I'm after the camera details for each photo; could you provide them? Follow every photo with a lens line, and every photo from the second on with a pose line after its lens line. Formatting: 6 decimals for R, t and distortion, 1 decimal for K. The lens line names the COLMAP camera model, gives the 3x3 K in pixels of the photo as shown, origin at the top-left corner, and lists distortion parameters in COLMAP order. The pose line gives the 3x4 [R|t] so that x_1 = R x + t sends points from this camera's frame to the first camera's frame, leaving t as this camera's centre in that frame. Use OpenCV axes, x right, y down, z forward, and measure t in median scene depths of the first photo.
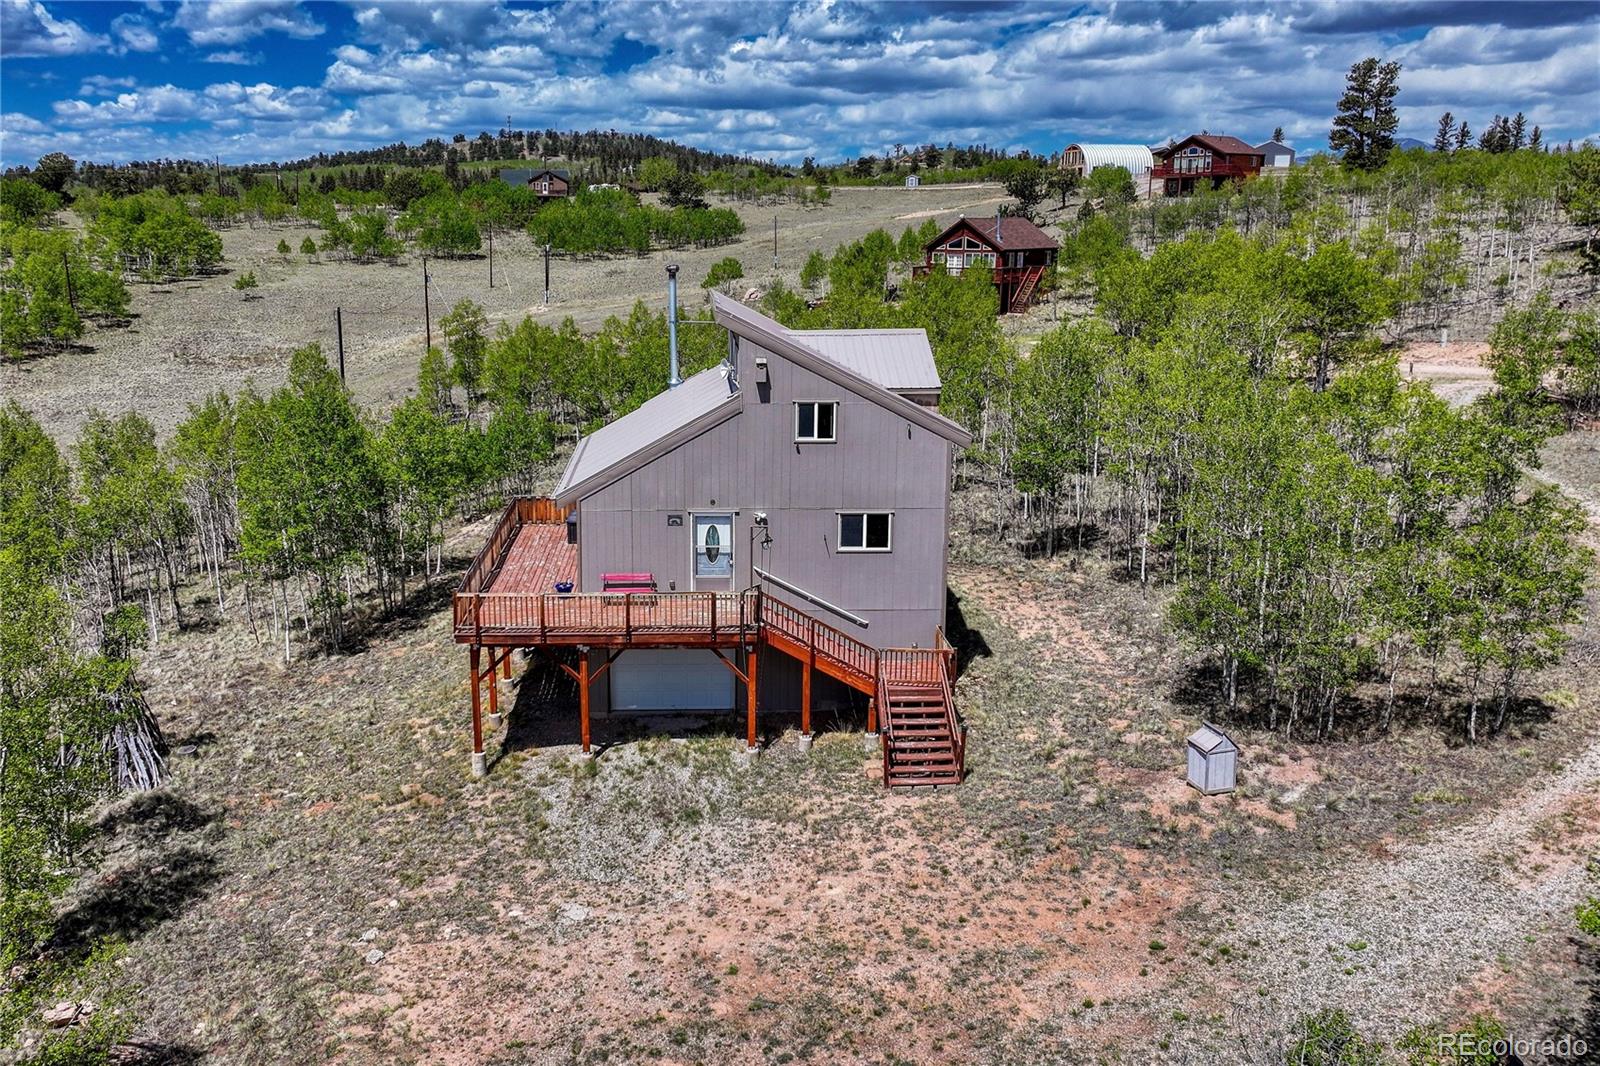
lens RADIAL K [[1350.1, 0, 733.2], [0, 1350.1, 544.8], [0, 0, 1]] dist [0.066375, -0.061145]
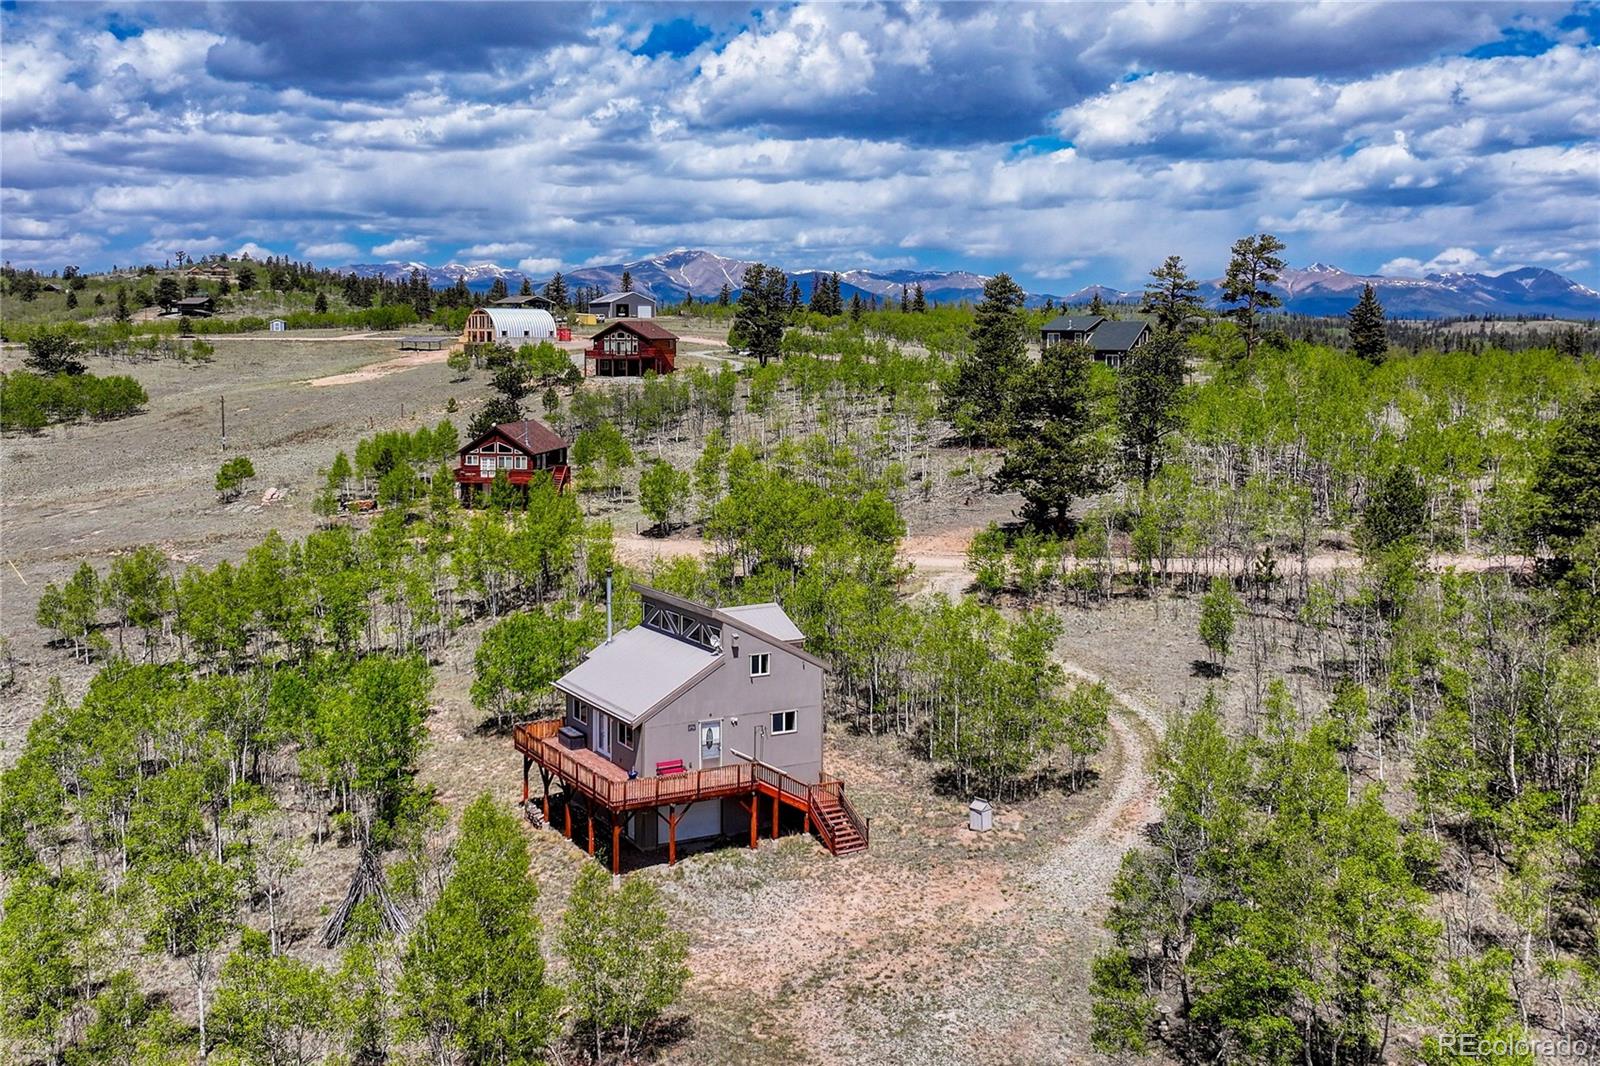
lens RADIAL K [[1601.1, 0, 766.5], [0, 1601.1, 428.2], [0, 0, 1]] dist [0.057028, 0.000000]
pose [[0.886078, -0.022773, 0.462976, -0.851420], [0.102094, 0.983853, -0.147002, -0.078455], [-0.452153, 0.177522, 0.874096, -0.888729]]
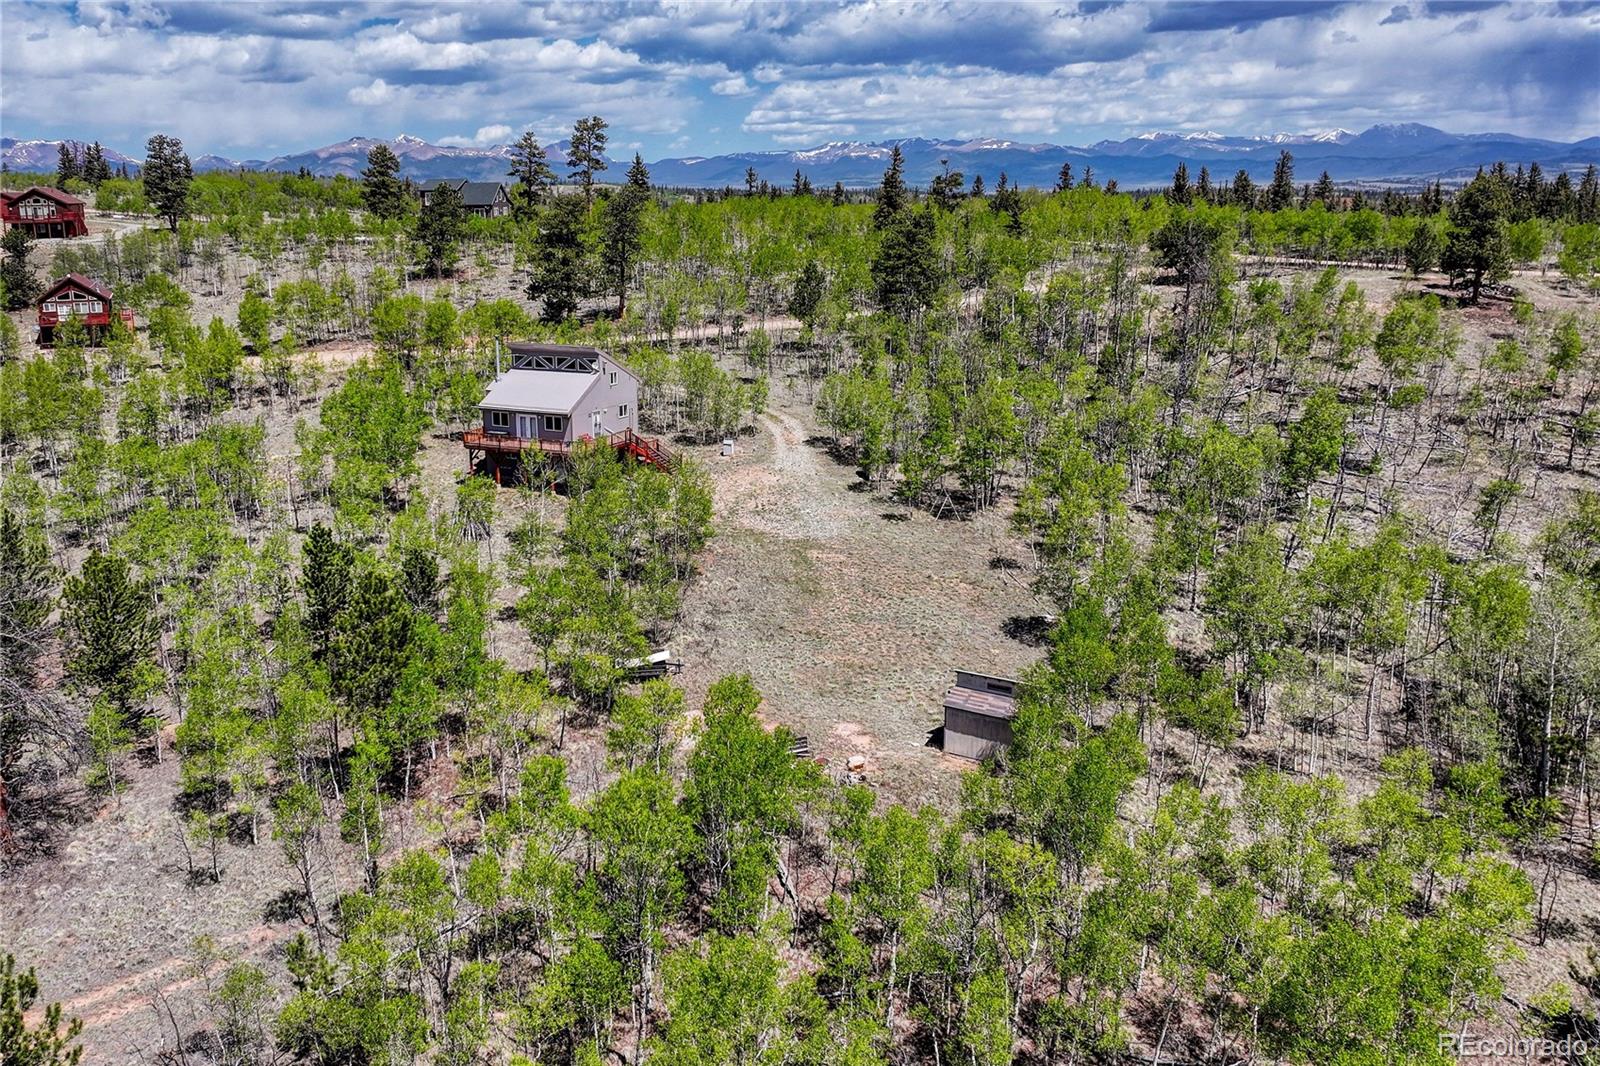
lens RADIAL K [[1350.1, 0, 728.1], [0, 1350.1, 551.5], [0, 0, 1]] dist [0.066375, -0.061145]
pose [[0.522996, -0.227324, 0.821462, -2.324745], [0.216626, 0.967582, 0.129842, -0.046260], [-0.824347, 0.110043, 0.555286, -0.900629]]
